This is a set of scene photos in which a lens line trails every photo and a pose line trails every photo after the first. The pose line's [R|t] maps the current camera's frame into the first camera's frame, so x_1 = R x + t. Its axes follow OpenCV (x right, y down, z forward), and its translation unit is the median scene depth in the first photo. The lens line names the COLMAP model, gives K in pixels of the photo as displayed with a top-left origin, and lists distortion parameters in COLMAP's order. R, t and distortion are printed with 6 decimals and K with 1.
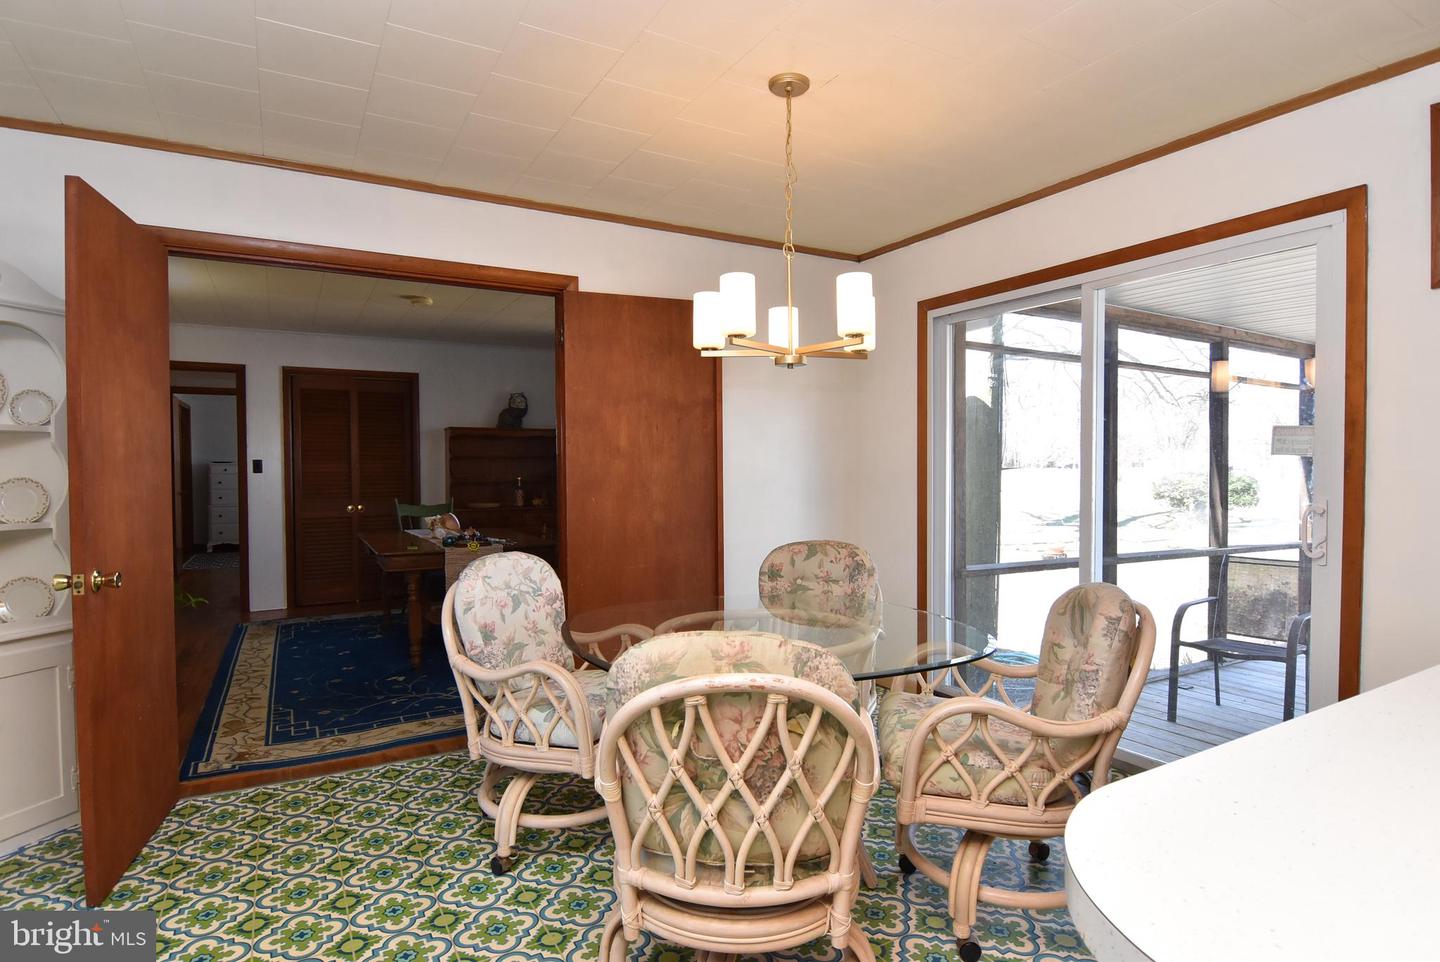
lens RADIAL K [[766.4, 0, 724.7], [0, 766.4, 480.5], [0, 0, 1]] dist [0.004872, -0.018788]
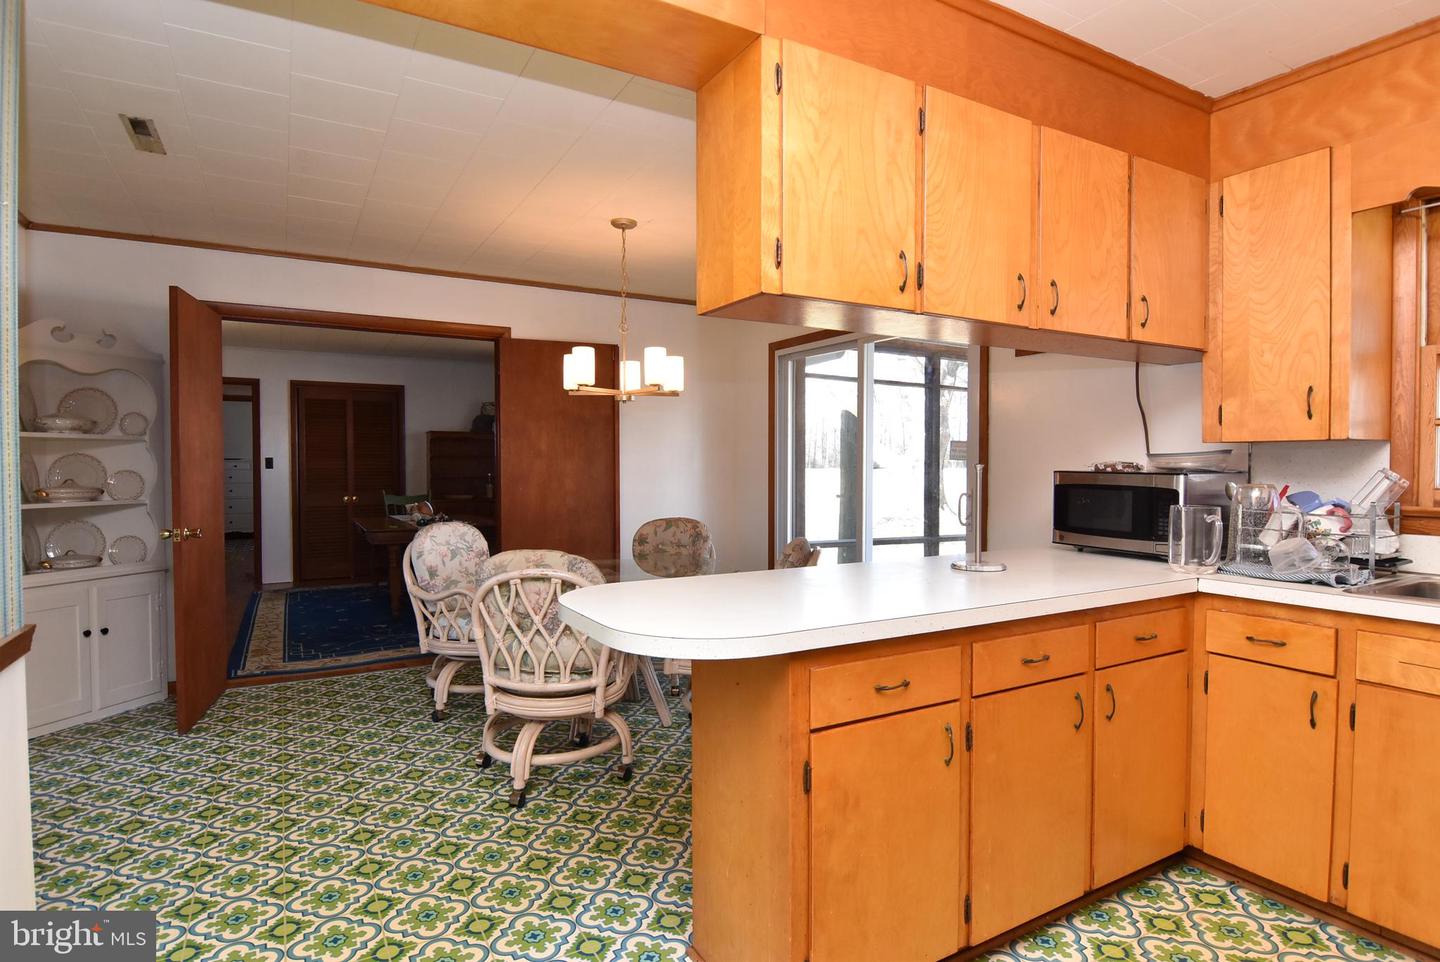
lens RADIAL K [[766.4, 0, 724.7], [0, 766.4, 480.5], [0, 0, 1]] dist [0.004872, -0.018788]
pose [[0.999982, 0.005579, 0.002177, 0.213040], [-0.005581, 0.999984, 0.000963, 0.007429], [-0.002172, -0.000975, 0.999997, -0.423548]]
